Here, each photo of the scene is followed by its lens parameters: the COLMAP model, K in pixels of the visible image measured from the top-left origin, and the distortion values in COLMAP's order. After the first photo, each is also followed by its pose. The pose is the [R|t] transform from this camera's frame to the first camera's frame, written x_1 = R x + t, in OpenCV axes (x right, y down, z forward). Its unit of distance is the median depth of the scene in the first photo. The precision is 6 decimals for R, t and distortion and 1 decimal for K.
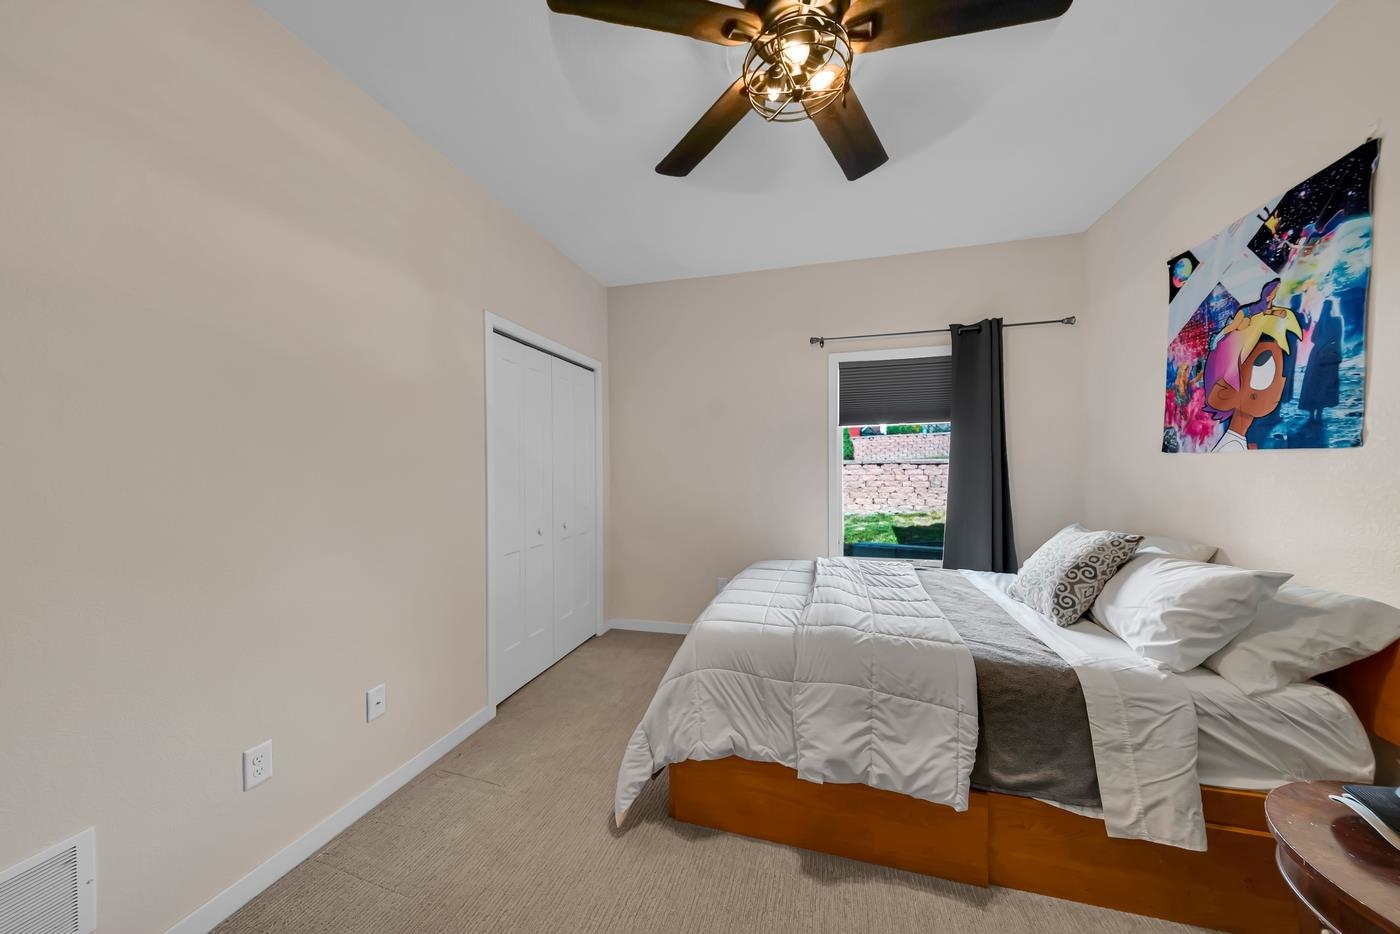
lens RADIAL K [[481.7, 0, 700.0], [0, 481.7, 467.0], [0, 0, 1]] dist [0.013428, -0.008376]
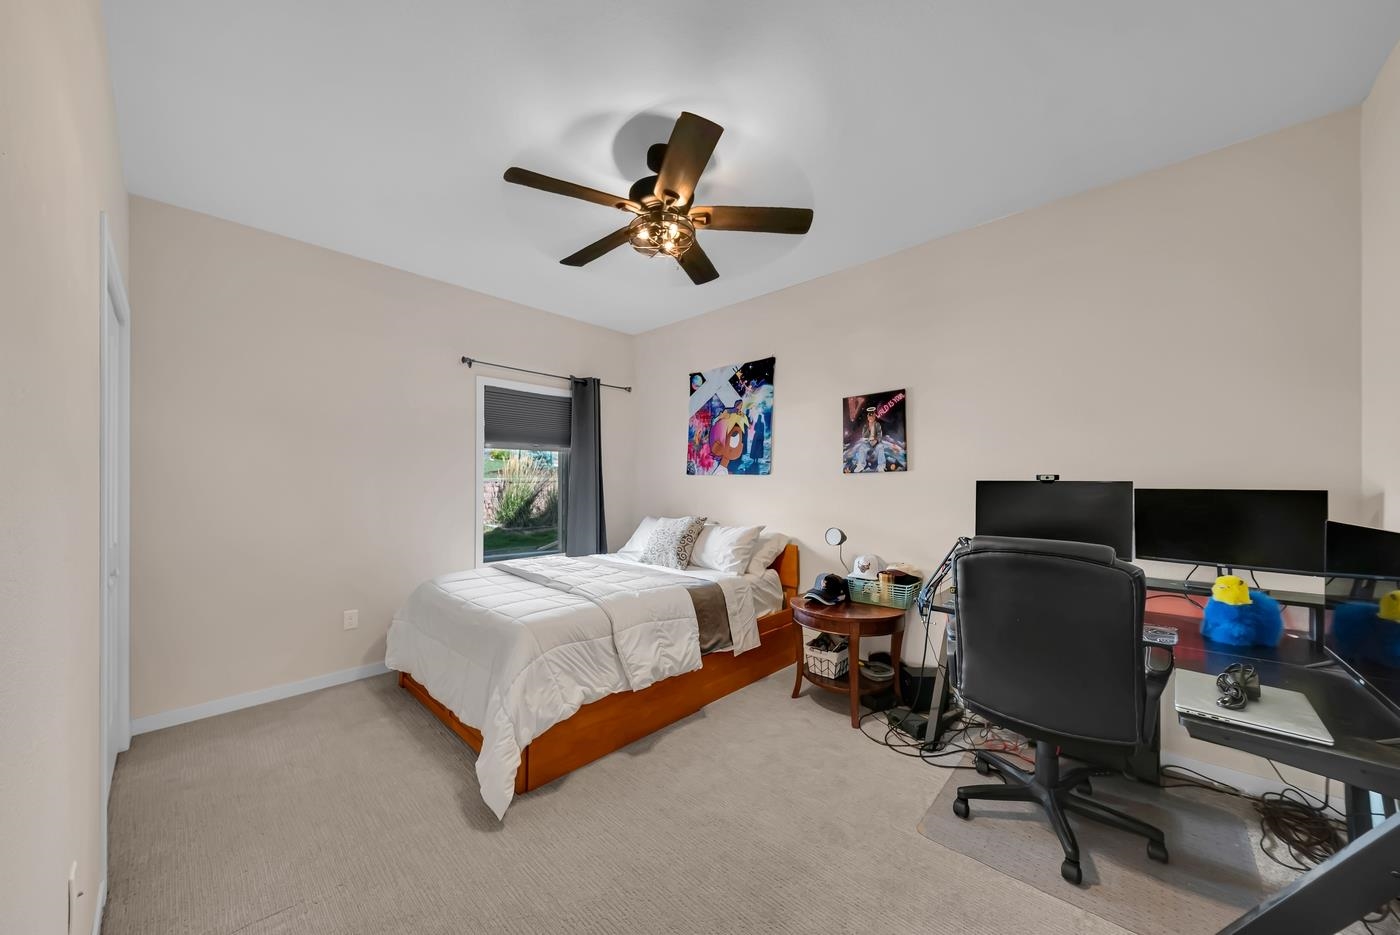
lens RADIAL K [[487.8, 0, 700.0], [0, 487.8, 467.5], [0, 0, 1]] dist [-0.000309, 0.000007]
pose [[0.457370, 0.032965, 0.888666, -0.953750], [-0.006638, 0.999411, -0.033657, 0.007840], [-0.889252, 0.009495, 0.457319, 0.123936]]
